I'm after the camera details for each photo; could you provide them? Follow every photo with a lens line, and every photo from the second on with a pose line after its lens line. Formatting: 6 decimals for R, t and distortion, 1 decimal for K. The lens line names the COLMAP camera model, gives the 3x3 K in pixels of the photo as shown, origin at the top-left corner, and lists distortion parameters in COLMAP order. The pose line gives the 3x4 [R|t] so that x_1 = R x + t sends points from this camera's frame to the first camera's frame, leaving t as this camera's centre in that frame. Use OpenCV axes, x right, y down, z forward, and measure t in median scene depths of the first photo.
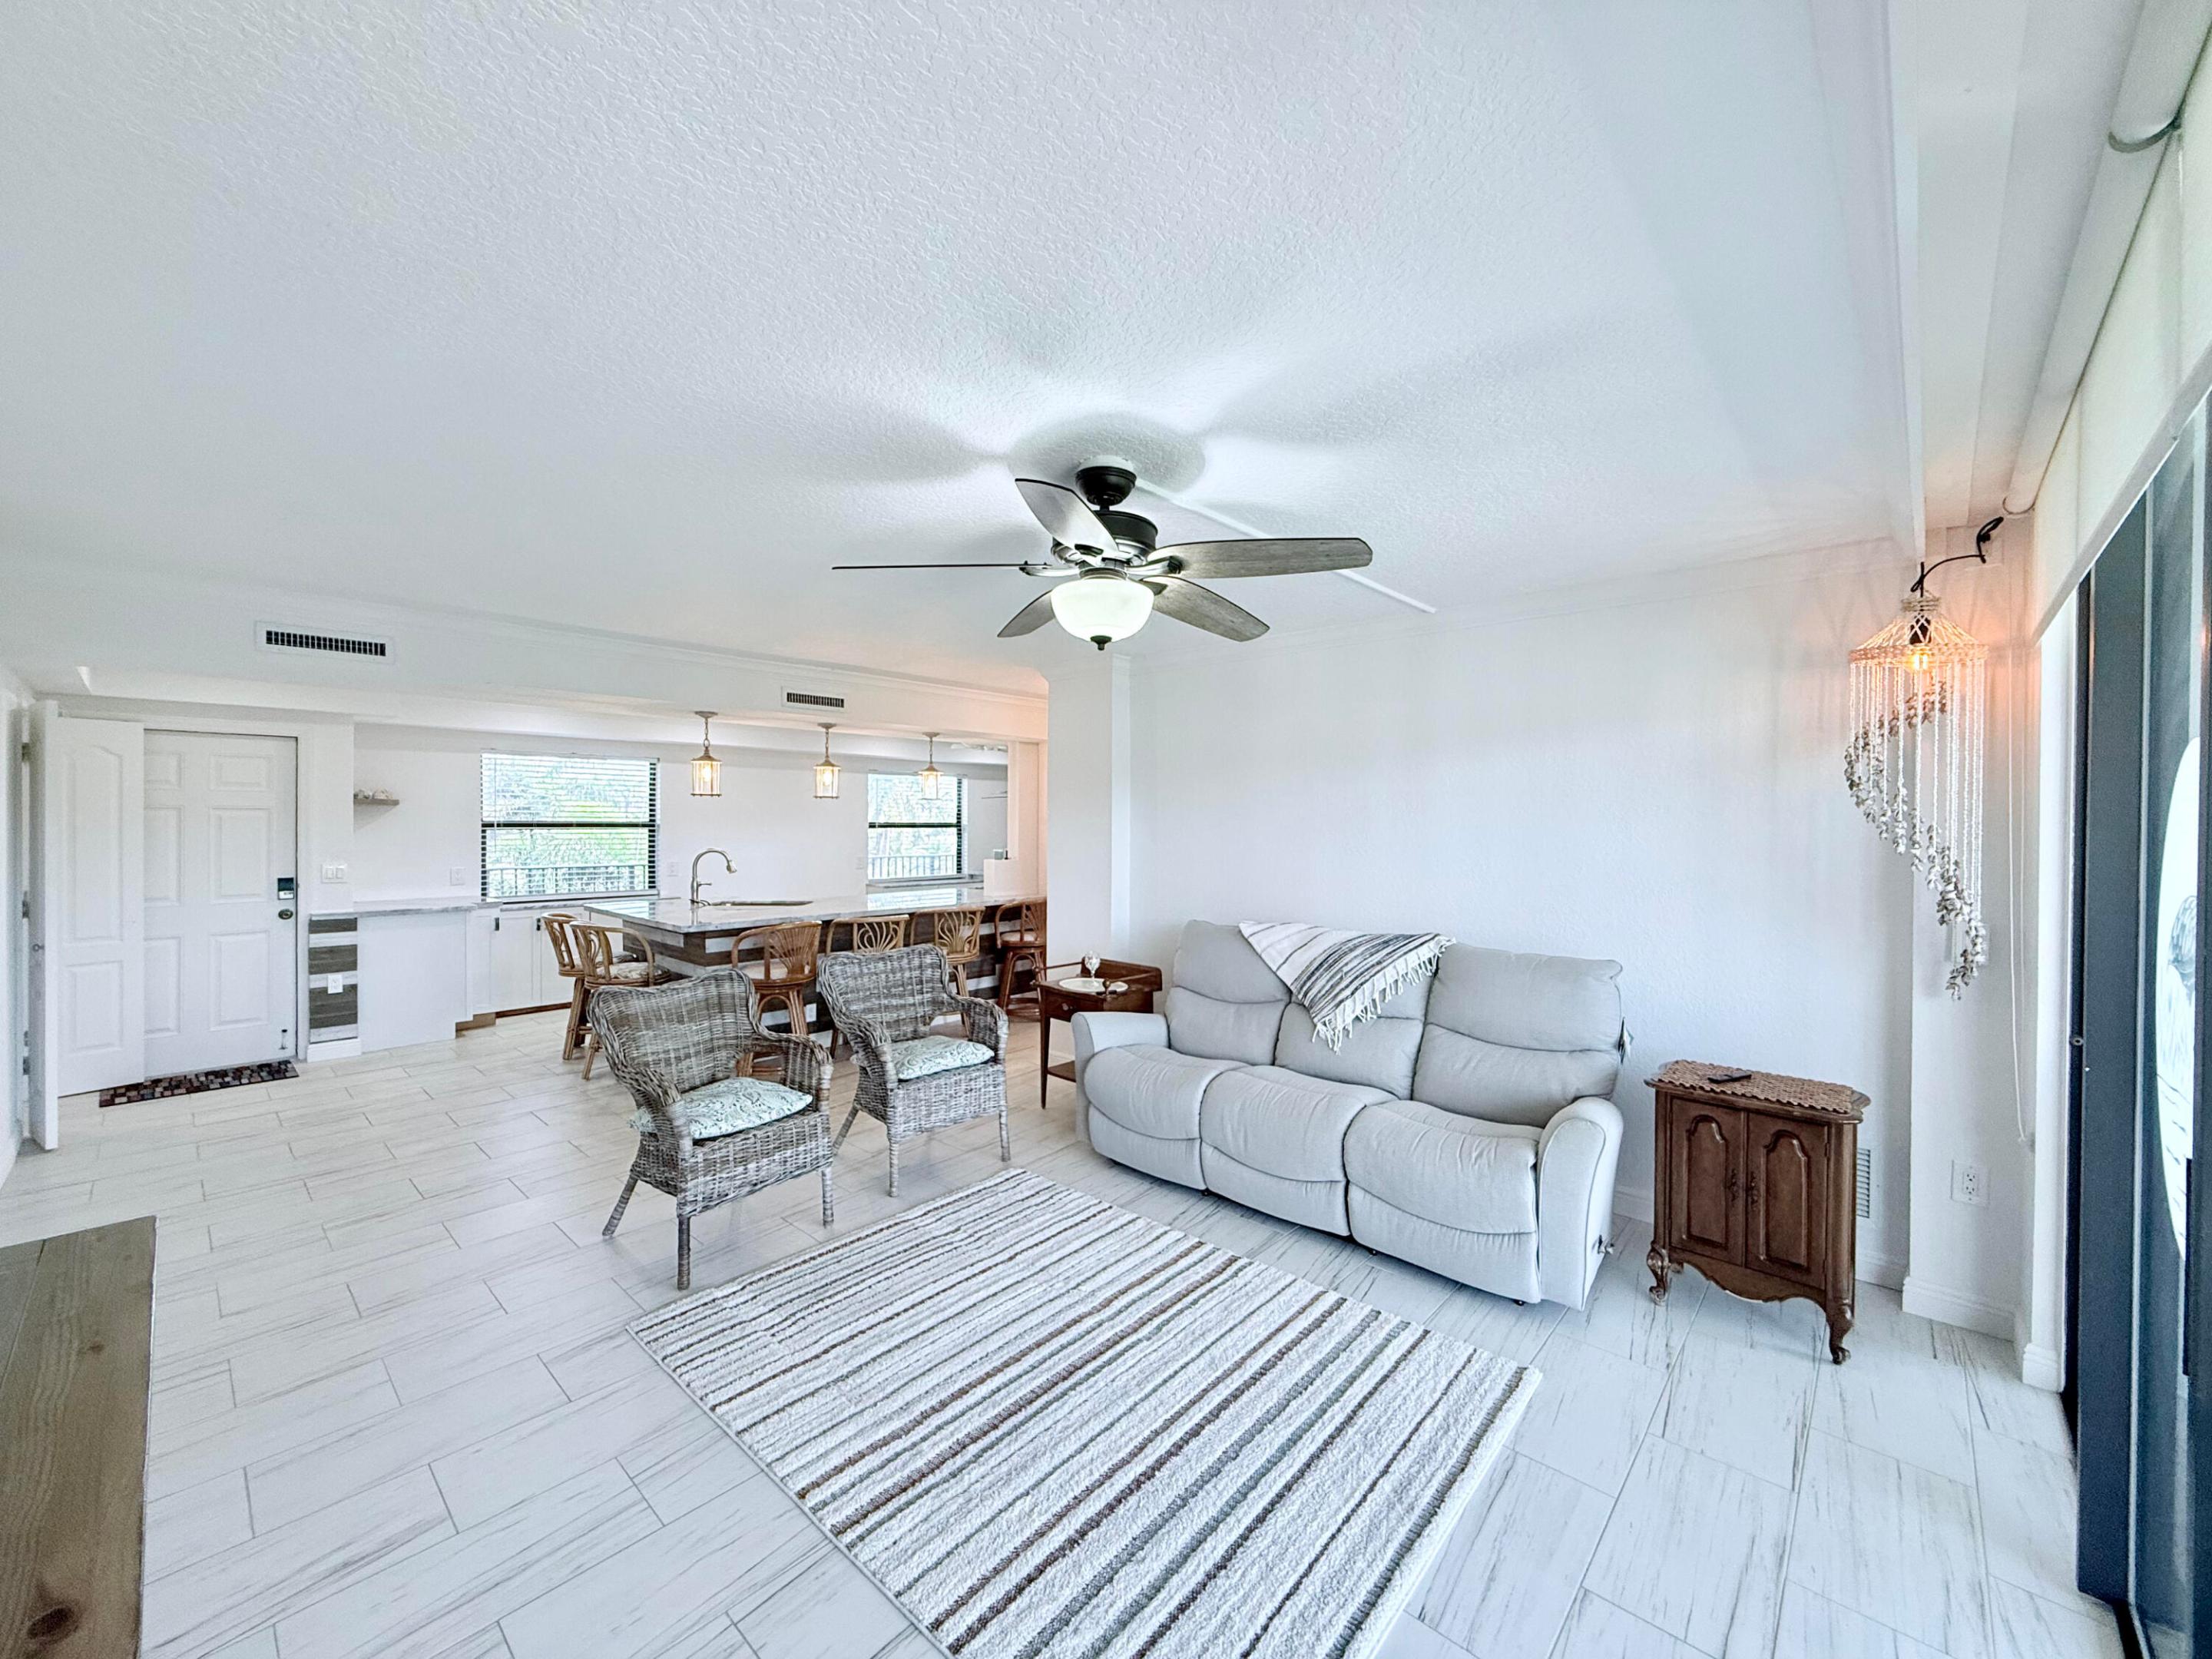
lens RADIAL K [[879.2, 0, 1103.3], [0, 879.2, 828.5], [0, 0, 1]] dist [-0.001783, 0.000125]
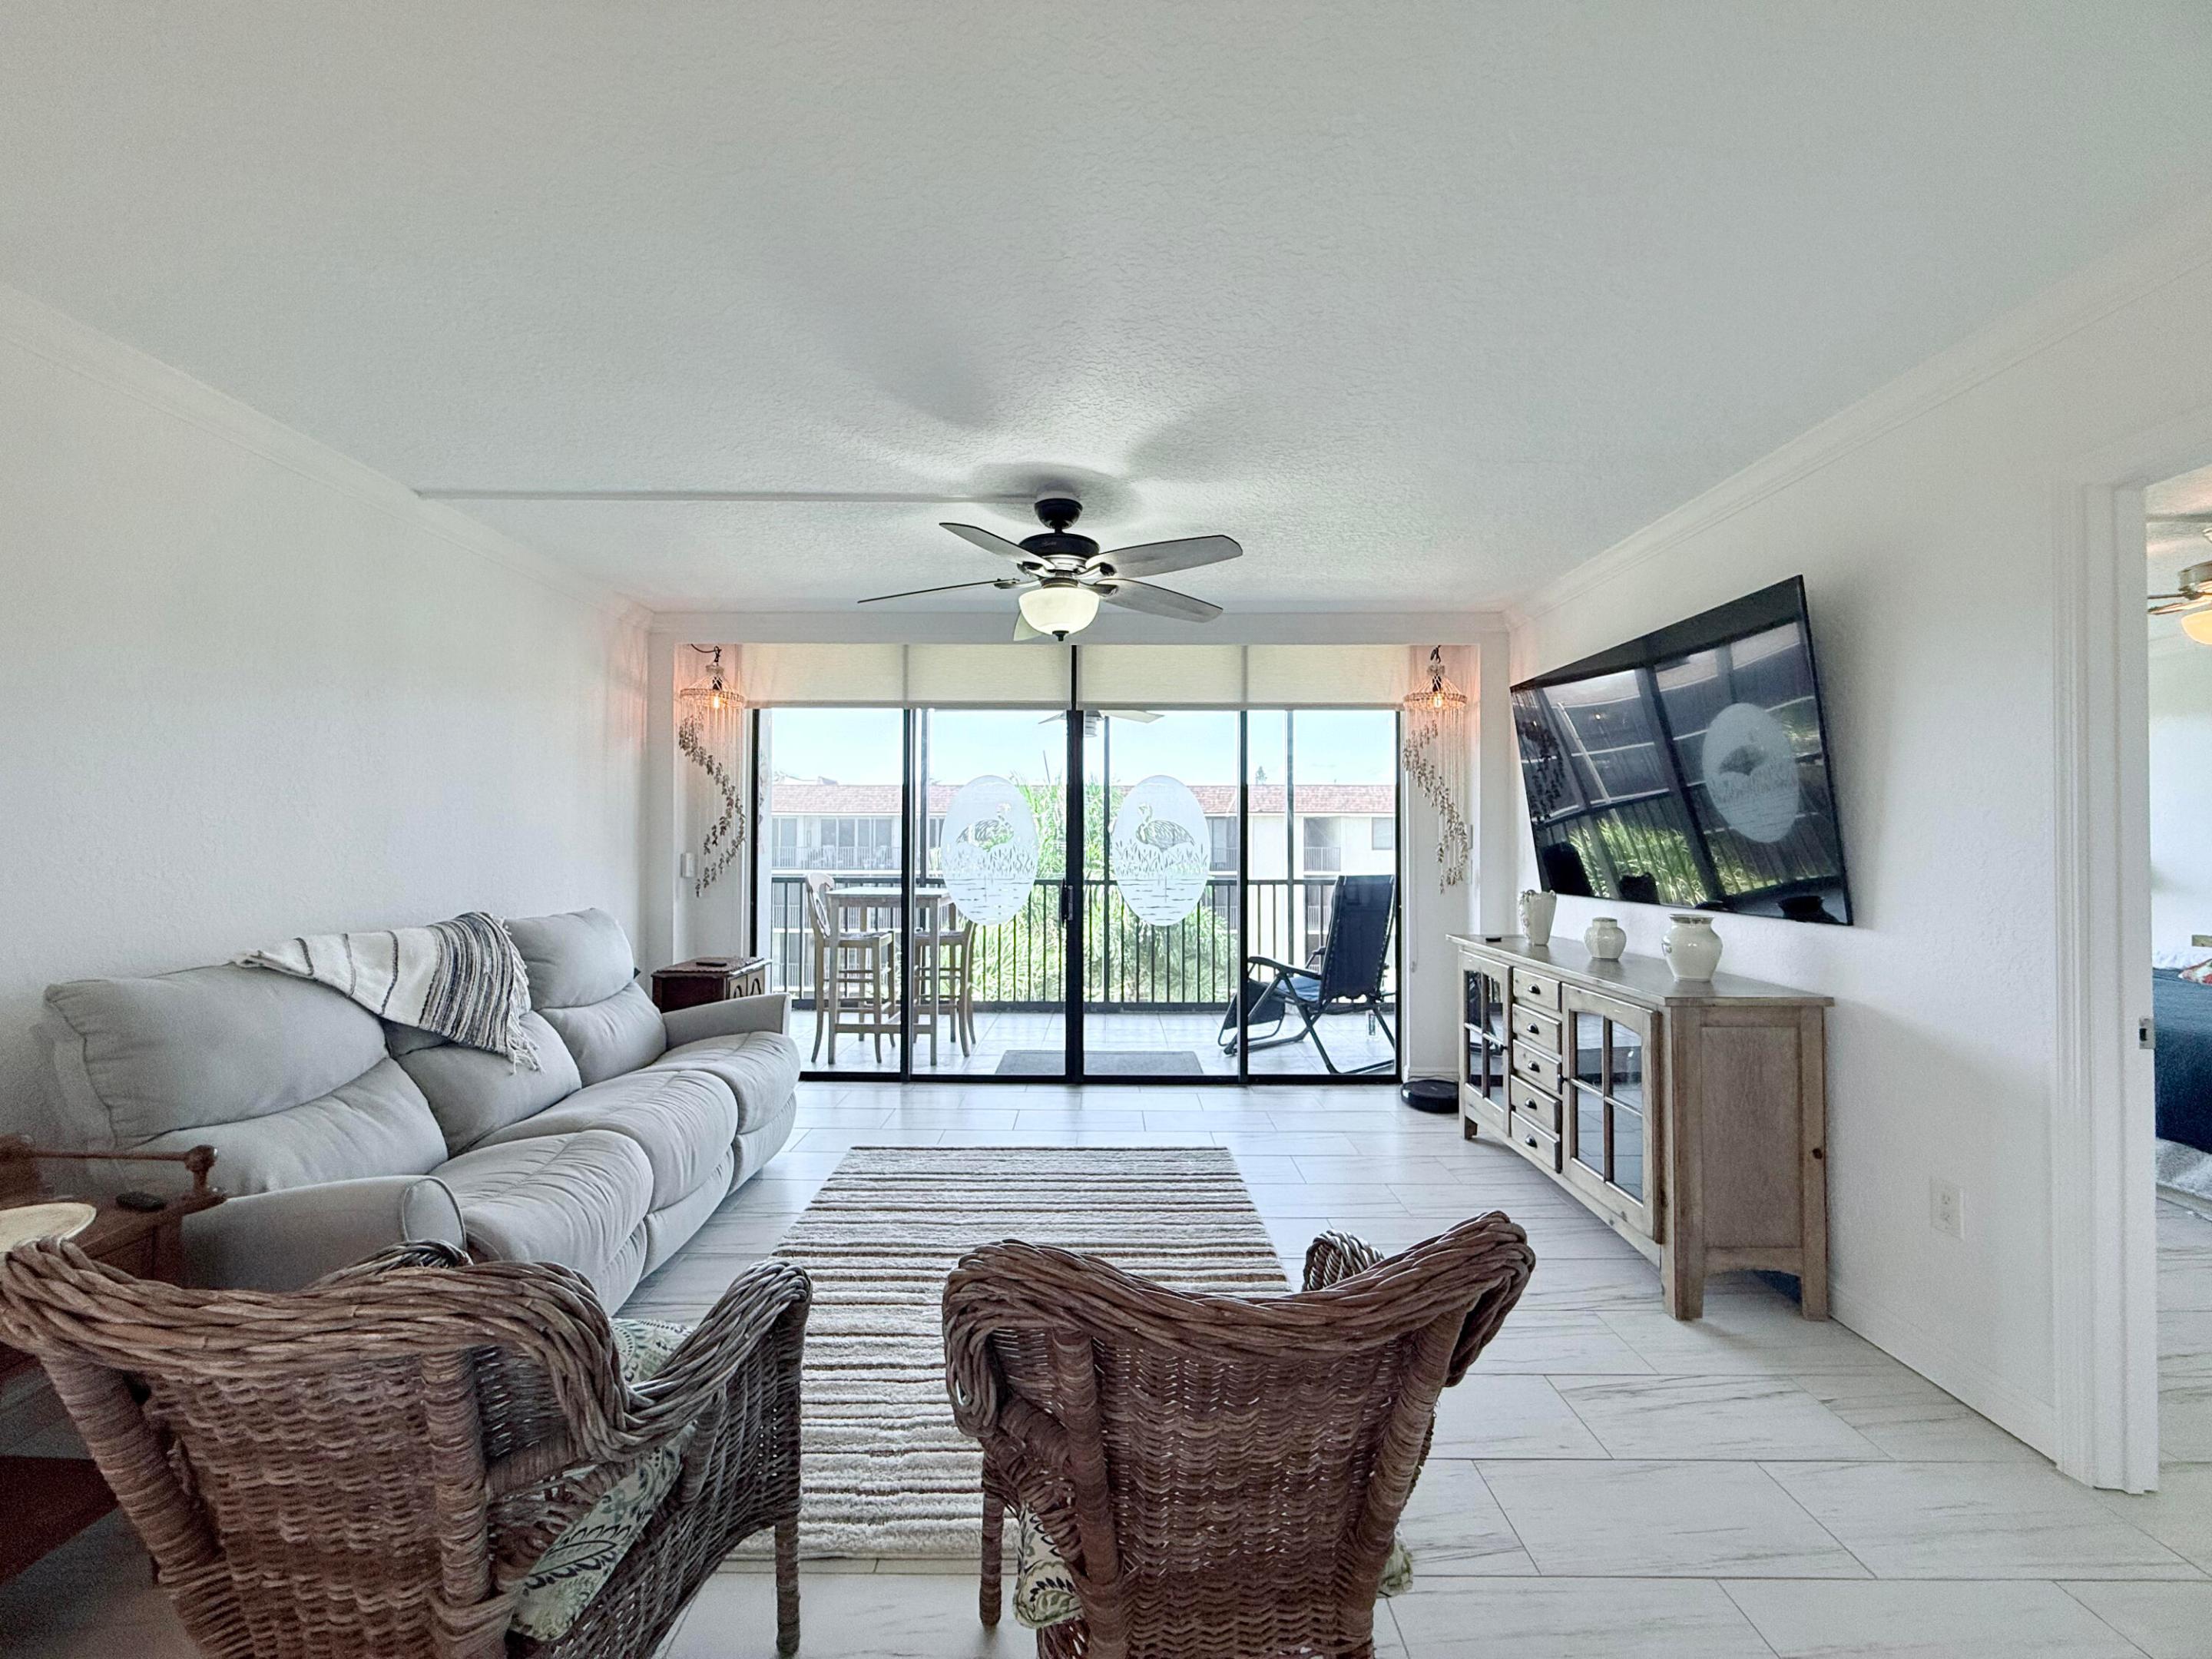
lens RADIAL K [[879.2, 0, 1103.3], [0, 879.2, 828.5], [0, 0, 1]] dist [-0.001783, 0.000125]
pose [[-0.676861, 0.003651, 0.736102, -0.507870], [0.002959, 0.999993, -0.002240, 0.037758], [-0.736105, 0.000662, -0.676867, 0.941168]]
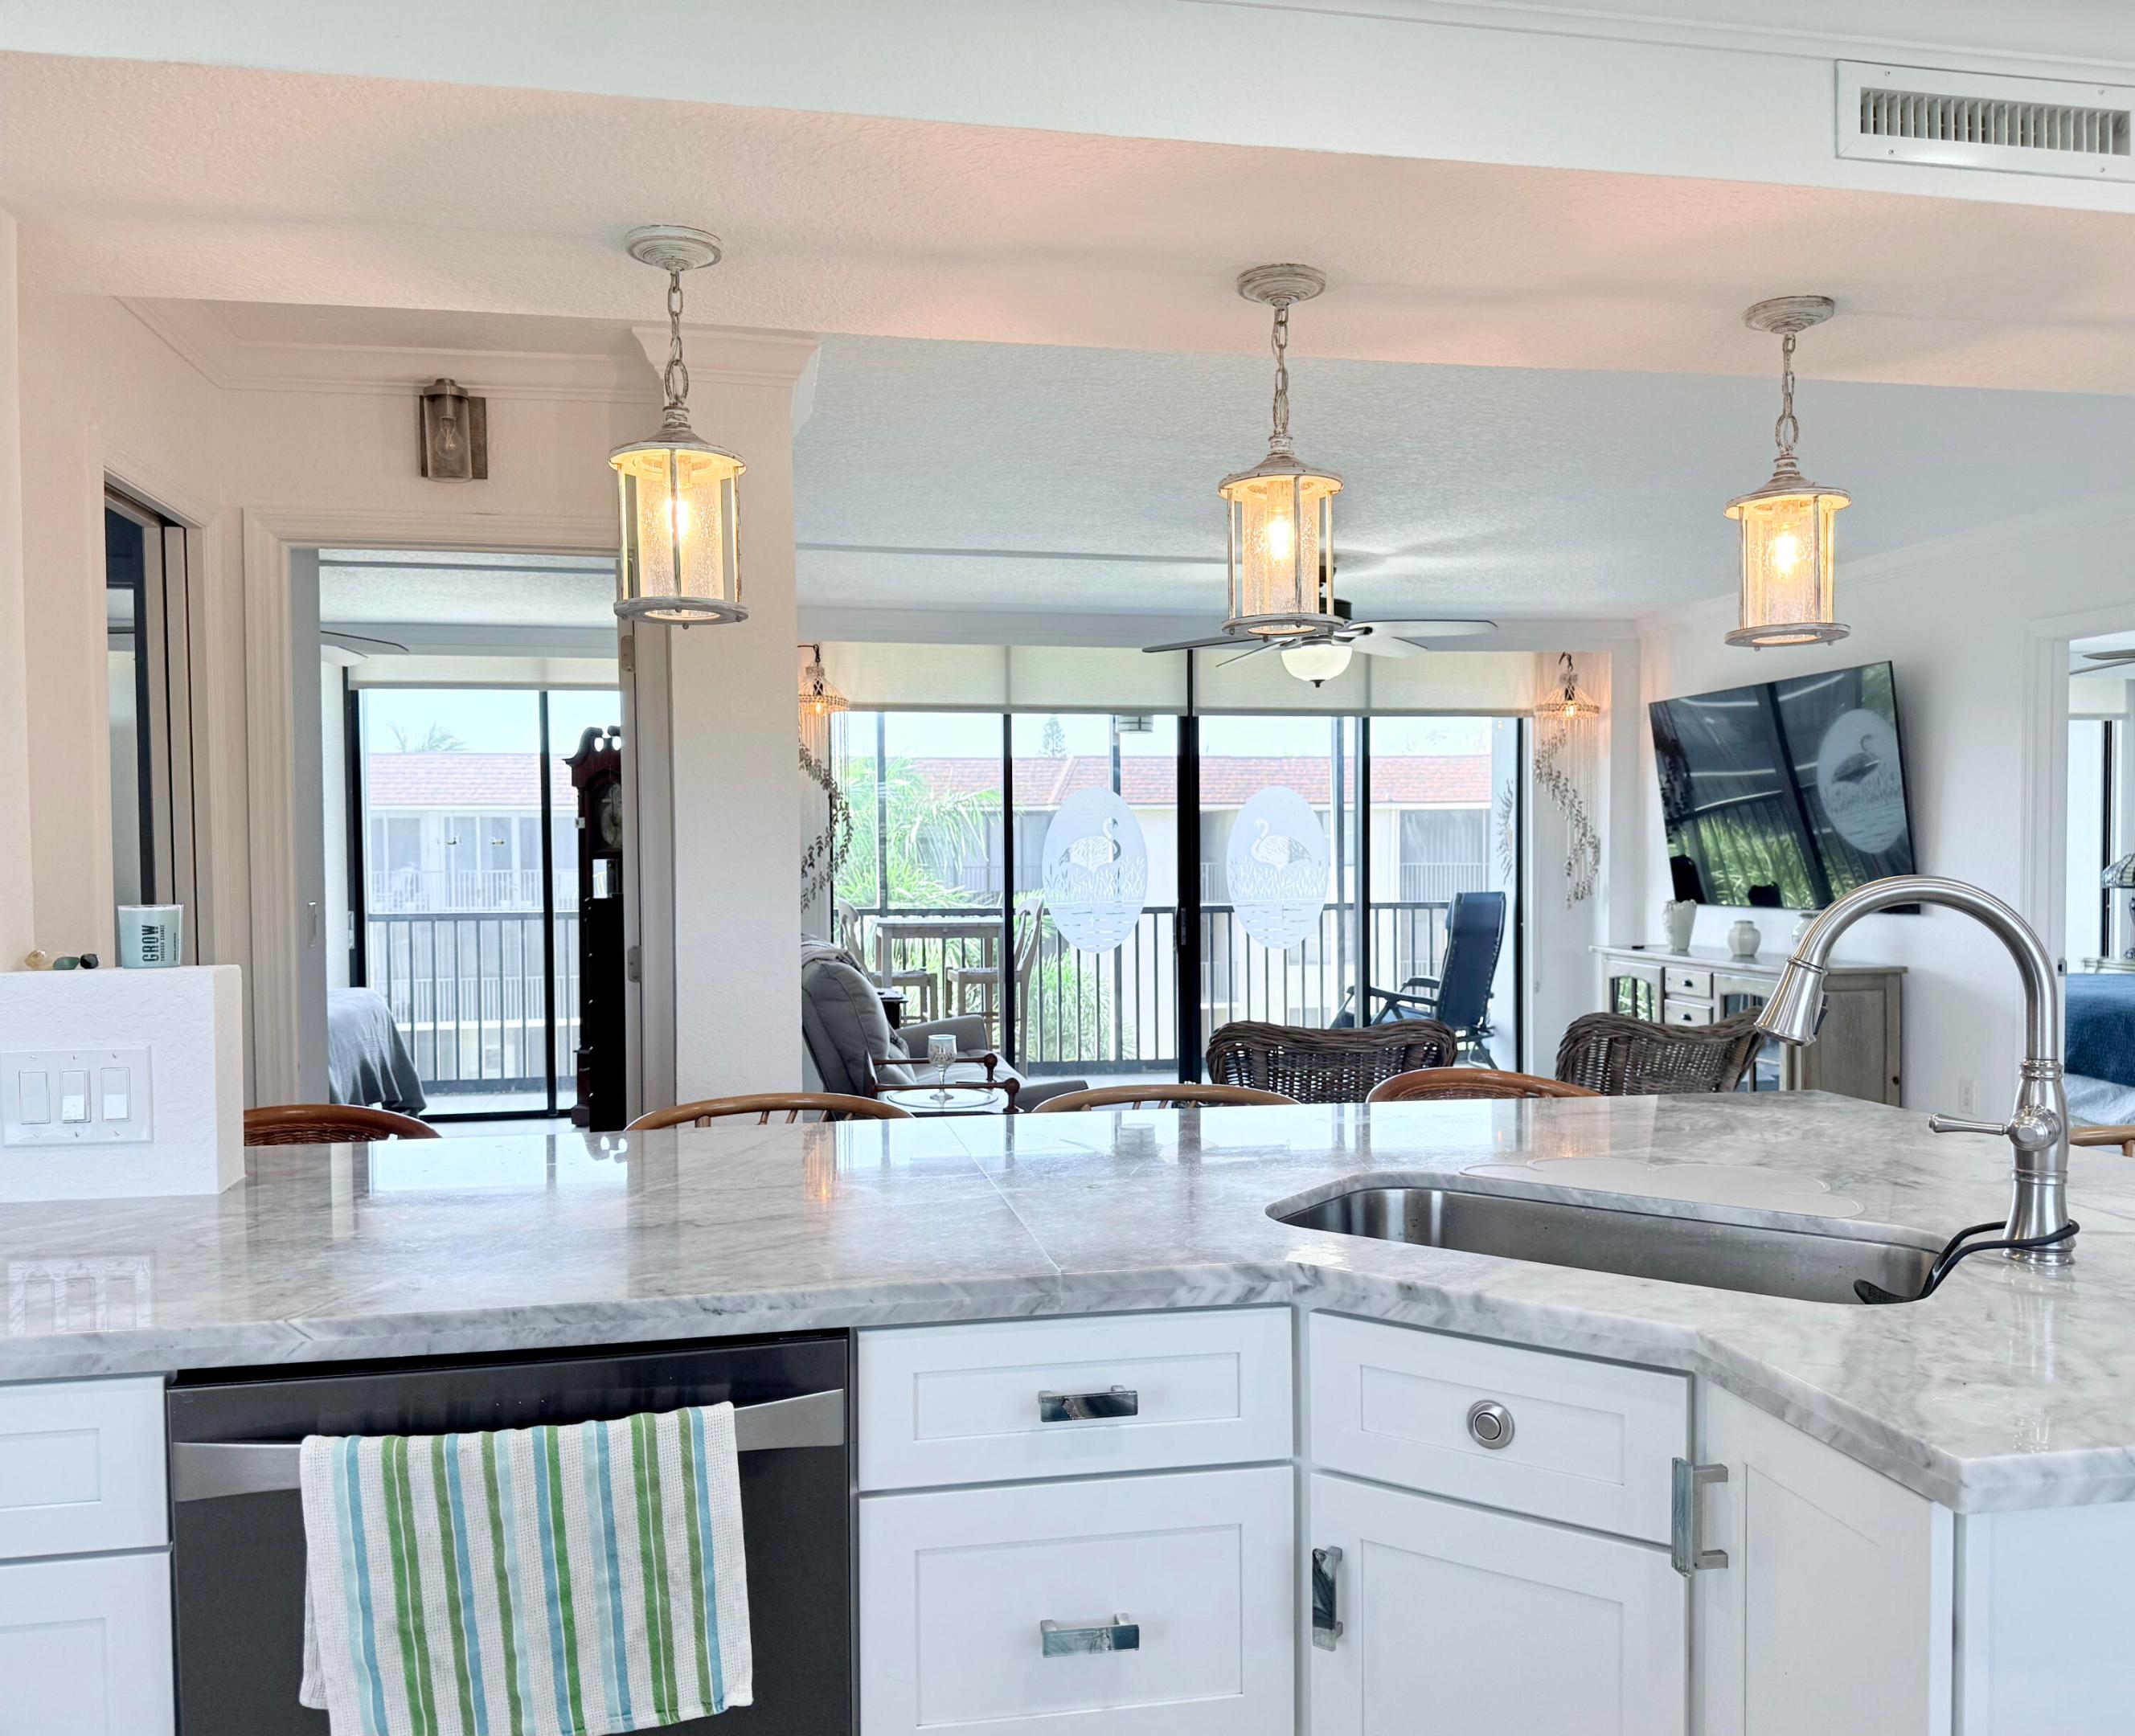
lens RADIAL K [[1669.0, 0, 1063.8], [0, 1669.0, 915.6], [0, 0, 1]] dist [0.008326, 0.000201]
pose [[-0.801006, -0.018603, 0.598368, -0.689244], [0.015025, 0.998577, 0.051159, 0.014600], [-0.598468, 0.049969, -0.799587, 1.808439]]
